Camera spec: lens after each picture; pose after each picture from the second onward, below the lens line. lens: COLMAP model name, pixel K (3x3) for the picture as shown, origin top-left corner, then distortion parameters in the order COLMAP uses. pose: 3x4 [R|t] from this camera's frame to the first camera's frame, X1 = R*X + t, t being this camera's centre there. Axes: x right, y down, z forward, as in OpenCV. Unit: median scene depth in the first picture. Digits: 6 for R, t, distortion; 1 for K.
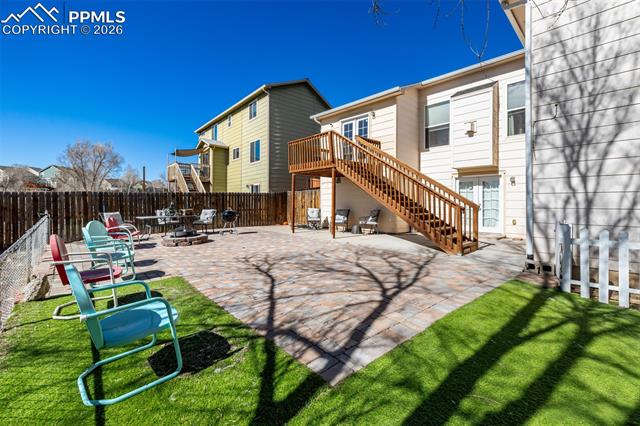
lens RADIAL K [[280.7, 0, 317.4], [0, 280.7, 209.5], [0, 0, 1]] dist [0.016808, 0.000075]
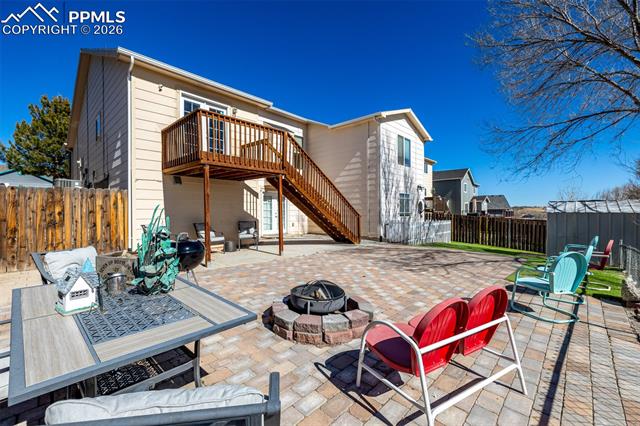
lens RADIAL K [[280.7, 0, 317.4], [0, 280.7, 209.5], [0, 0, 1]] dist [0.016808, 0.000075]
pose [[-0.098172, -0.008323, 0.995135, -0.654897], [0.017796, 0.999790, 0.010118, -0.036988], [-0.995010, 0.018703, -0.098003, 0.784431]]
